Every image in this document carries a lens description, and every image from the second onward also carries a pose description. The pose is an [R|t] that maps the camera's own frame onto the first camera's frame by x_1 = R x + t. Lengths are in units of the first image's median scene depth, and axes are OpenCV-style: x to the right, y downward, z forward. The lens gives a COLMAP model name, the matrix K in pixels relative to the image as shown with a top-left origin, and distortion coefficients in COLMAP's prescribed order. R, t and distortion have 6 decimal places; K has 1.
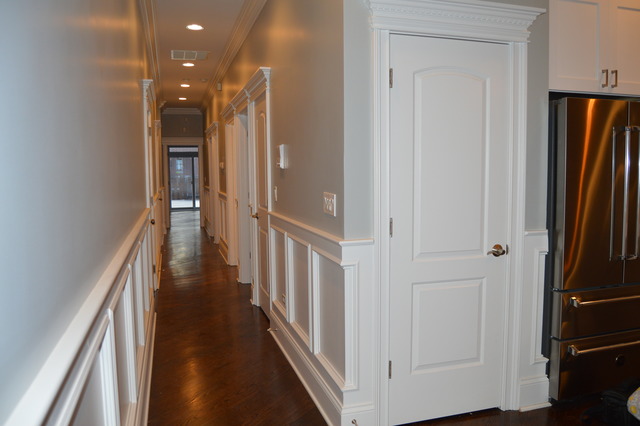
lens RADIAL K [[516.7, 0, 323.1], [0, 516.7, 214.3], [0, 0, 1]] dist [-0.074983, 0.012090]
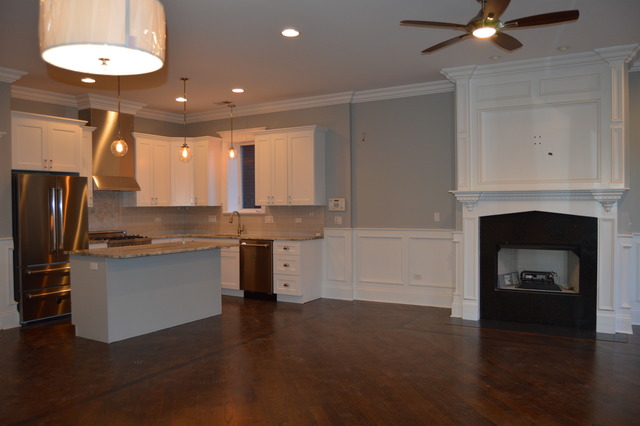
lens RADIAL K [[516.7, 0, 323.1], [0, 516.7, 214.3], [0, 0, 1]] dist [-0.074983, 0.012090]
pose [[0.735411, -0.009394, 0.677556, -0.003272], [0.057828, 0.997126, -0.048941, 0.030541], [-0.675149, 0.075173, 0.733841, -0.378500]]
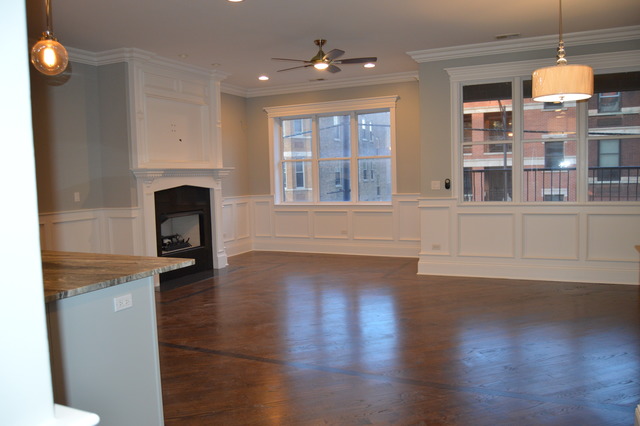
lens RADIAL K [[516.7, 0, 323.1], [0, 516.7, 214.3], [0, 0, 1]] dist [-0.074983, 0.012090]
pose [[-0.752495, -0.020386, 0.658282, -0.063866], [0.089579, 0.987064, 0.132968, -0.024388], [-0.652477, 0.159026, -0.740935, 0.280100]]
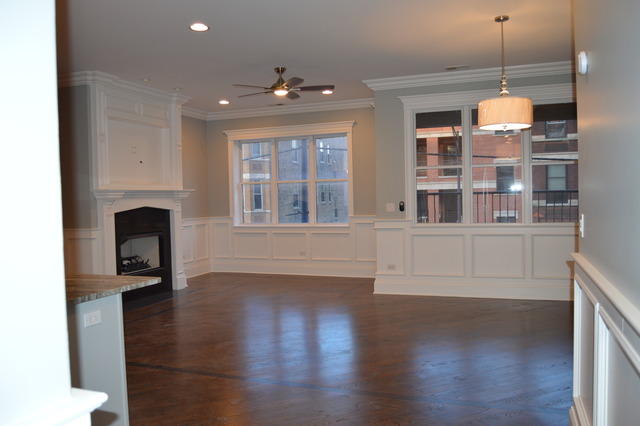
lens RADIAL K [[516.7, 0, 323.1], [0, 516.7, 214.3], [0, 0, 1]] dist [-0.074983, 0.012090]
pose [[-0.803729, 0.005994, 0.594966, -0.075938], [0.079596, 0.992044, 0.097530, -0.026022], [-0.589648, 0.125745, -0.797812, 0.296663]]
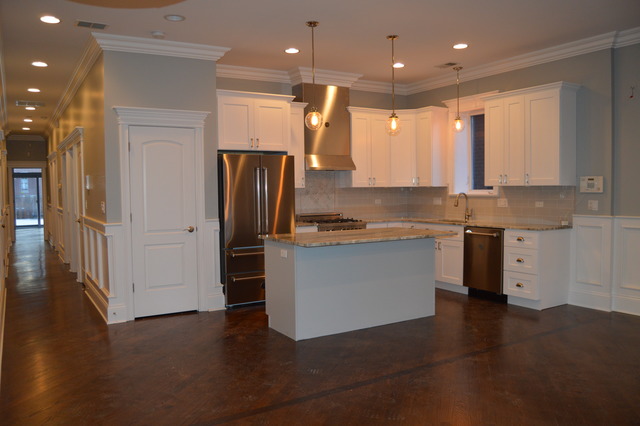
lens RADIAL K [[516.7, 0, 323.1], [0, 516.7, 214.3], [0, 0, 1]] dist [-0.074983, 0.012090]
pose [[0.965814, -0.014630, 0.258824, 0.088163], [0.023857, 0.999186, -0.032542, 0.024827], [-0.258137, 0.037604, 0.965376, -0.304656]]
